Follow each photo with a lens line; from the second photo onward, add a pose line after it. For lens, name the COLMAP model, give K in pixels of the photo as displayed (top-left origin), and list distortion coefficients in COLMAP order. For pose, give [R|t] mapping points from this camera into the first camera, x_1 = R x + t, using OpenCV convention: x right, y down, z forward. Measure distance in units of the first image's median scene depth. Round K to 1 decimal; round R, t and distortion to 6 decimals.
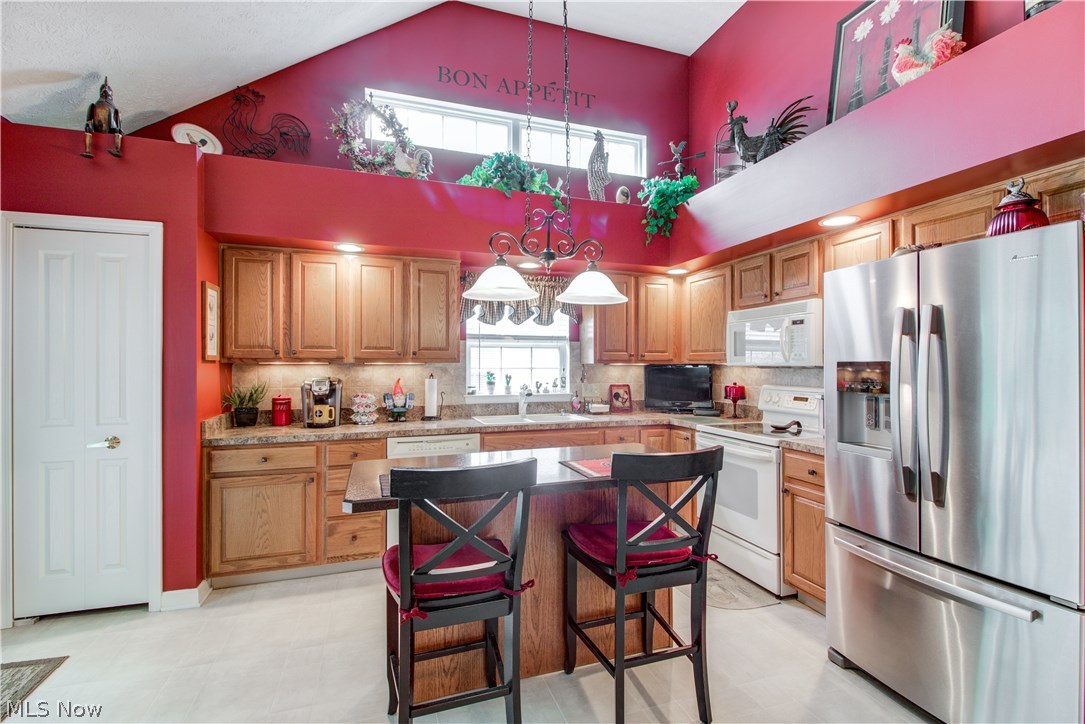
lens RADIAL K [[498.9, 0, 548.9], [0, 498.9, 365.3], [0, 0, 1]] dist [-0.007506, -0.000856]
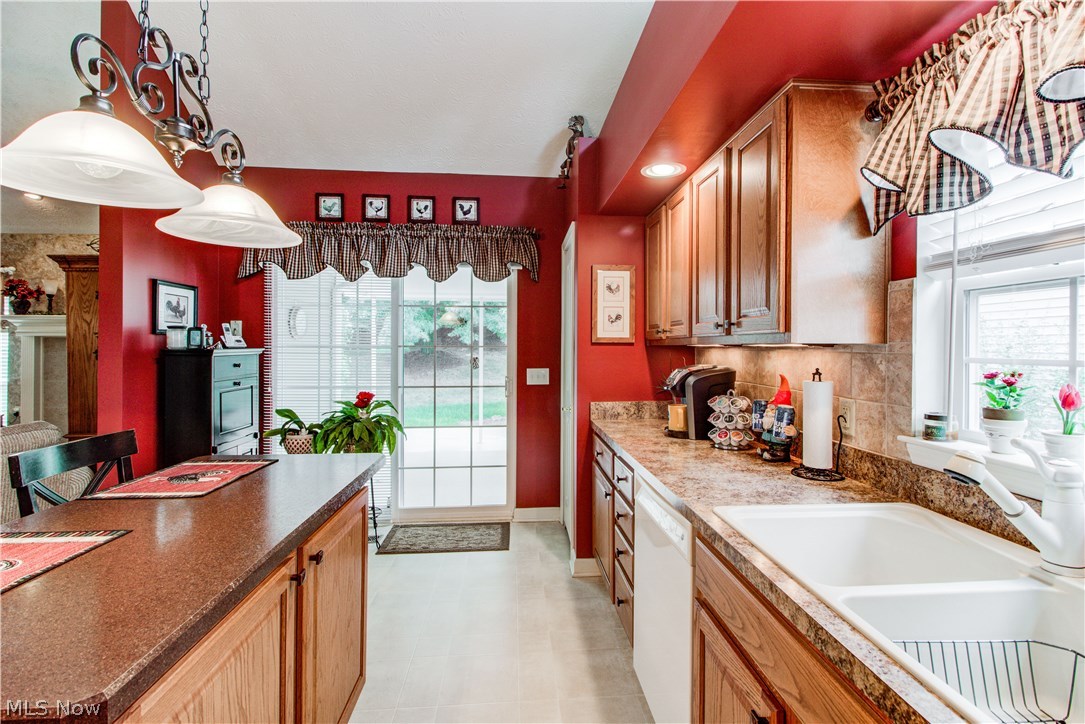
lens RADIAL K [[503.9, 0, 553.7], [0, 503.9, 348.5], [0, 0, 1]] dist [0.017480, -0.011413]
pose [[-0.252936, 0.002399, -0.967480, 0.256638], [-0.005522, 0.999977, 0.003923, -0.001413], [0.967467, 0.006335, -0.252917, 0.925968]]
